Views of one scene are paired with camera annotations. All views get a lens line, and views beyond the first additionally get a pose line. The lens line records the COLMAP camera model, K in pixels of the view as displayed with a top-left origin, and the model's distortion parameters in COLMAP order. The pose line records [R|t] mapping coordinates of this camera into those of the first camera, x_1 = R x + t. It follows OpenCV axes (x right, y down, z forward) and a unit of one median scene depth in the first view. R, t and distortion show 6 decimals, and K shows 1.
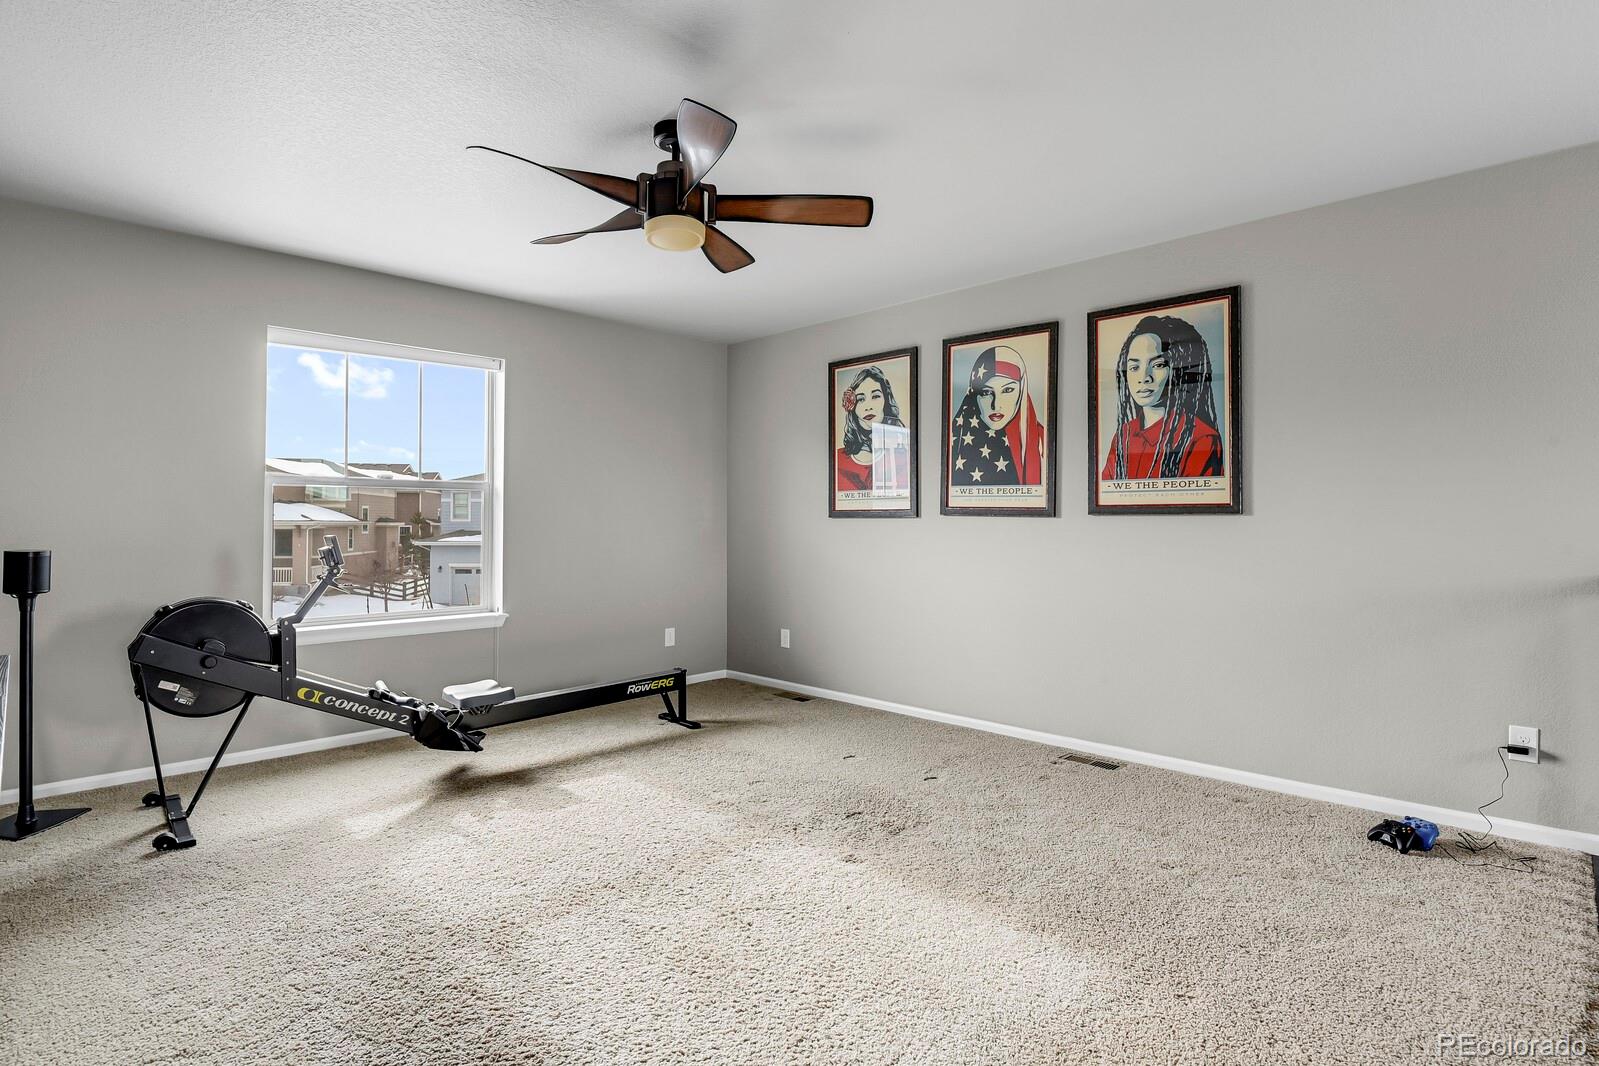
lens RADIAL K [[786.5, 0, 811.7], [0, 786.5, 527.2], [0, 0, 1]] dist [-0.031473, -0.000650]
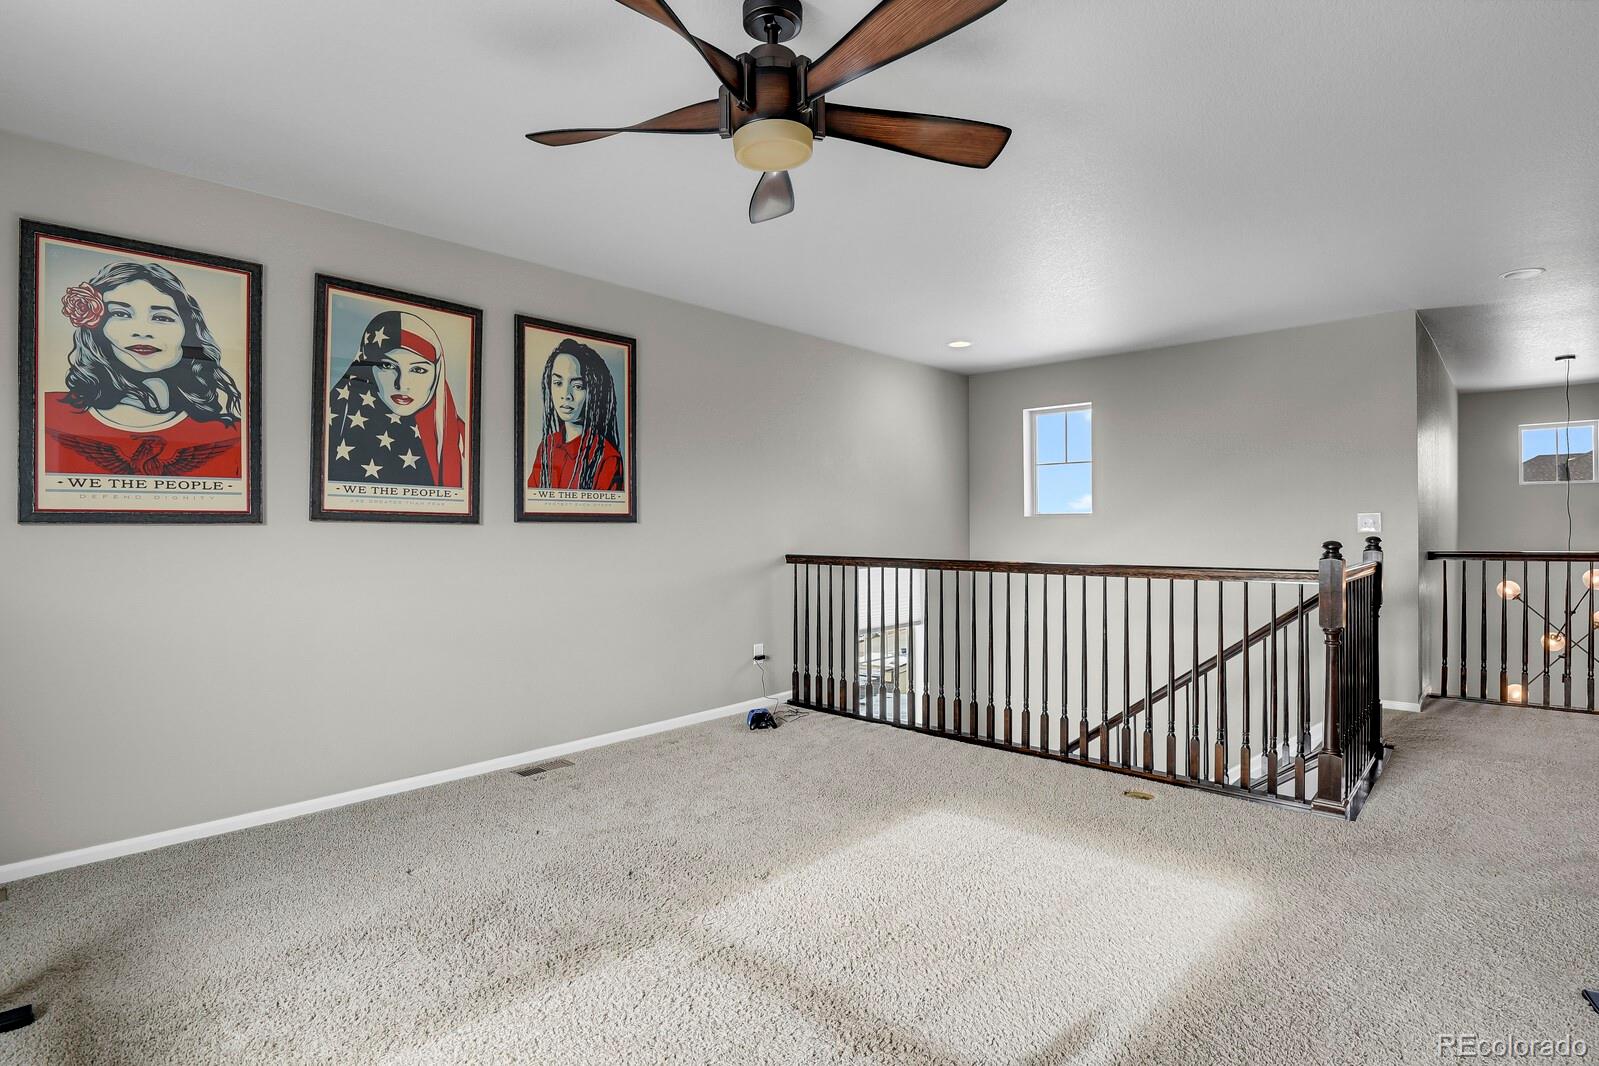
lens RADIAL K [[799.7, 0, 767.4], [0, 799.7, 550.5], [0, 0, 1]] dist [-0.033404, -0.000326]
pose [[-0.009436, -0.026142, 0.999614, -0.615776], [0.013043, 0.999570, 0.026264, -0.002417], [-0.999870, 0.013286, -0.009091, 0.670706]]
